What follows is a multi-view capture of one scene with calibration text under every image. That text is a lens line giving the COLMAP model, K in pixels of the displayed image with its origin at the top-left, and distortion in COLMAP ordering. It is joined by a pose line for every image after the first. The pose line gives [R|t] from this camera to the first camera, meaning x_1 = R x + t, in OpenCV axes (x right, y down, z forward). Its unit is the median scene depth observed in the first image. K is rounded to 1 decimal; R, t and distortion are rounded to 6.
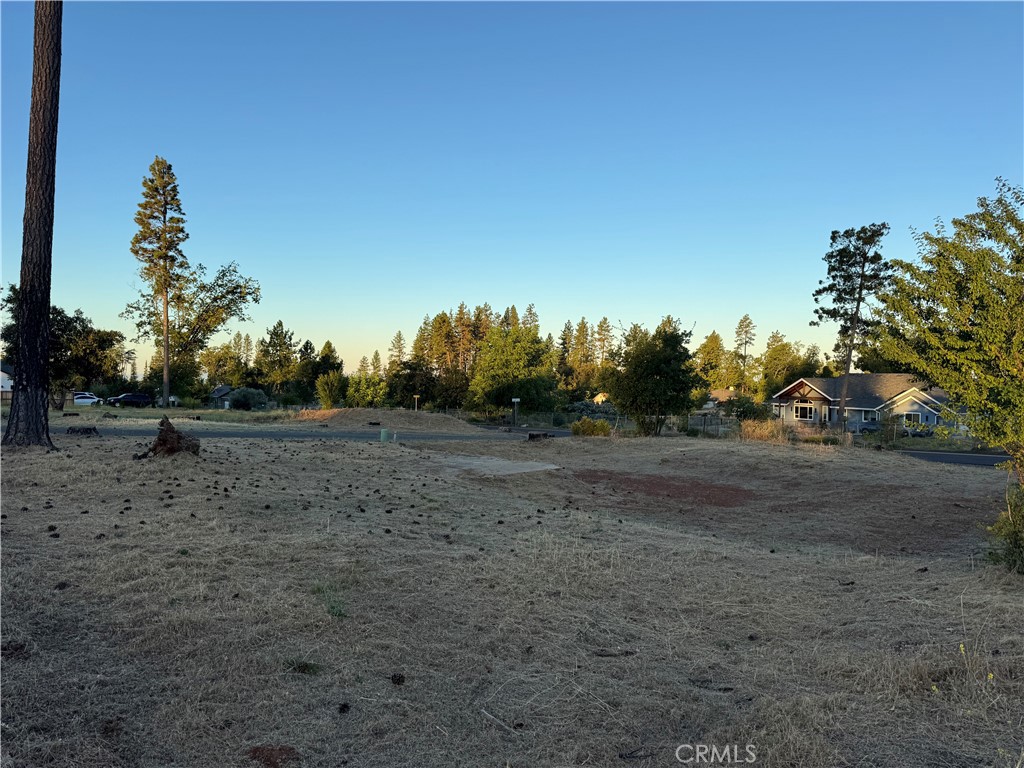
lens RADIAL K [[714.4, 0, 519.4], [0, 714.4, 386.2], [0, 0, 1]] dist [0.028007, -0.027297]
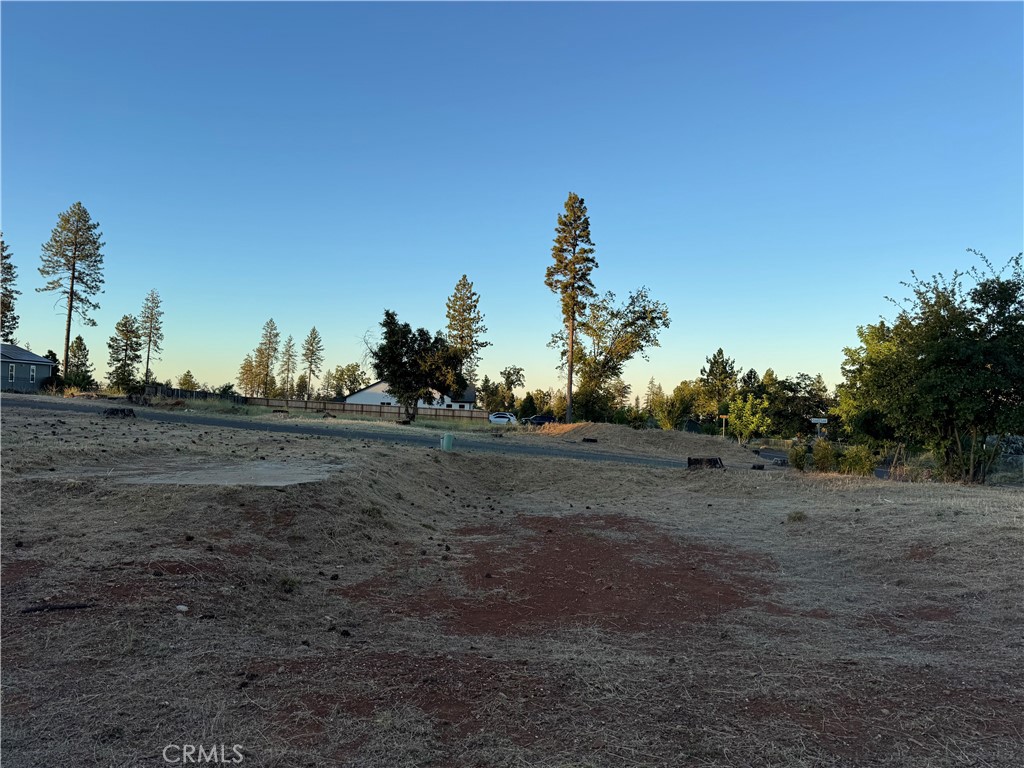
lens RADIAL K [[714.4, 0, 519.2], [0, 714.4, 404.4], [0, 0, 1]] dist [0.028007, -0.027297]
pose [[0.764783, 0.014507, -0.644125, 0.115321], [-0.033079, 0.999312, -0.016768, 0.012101], [0.643439, 0.034131, 0.764736, 0.139921]]
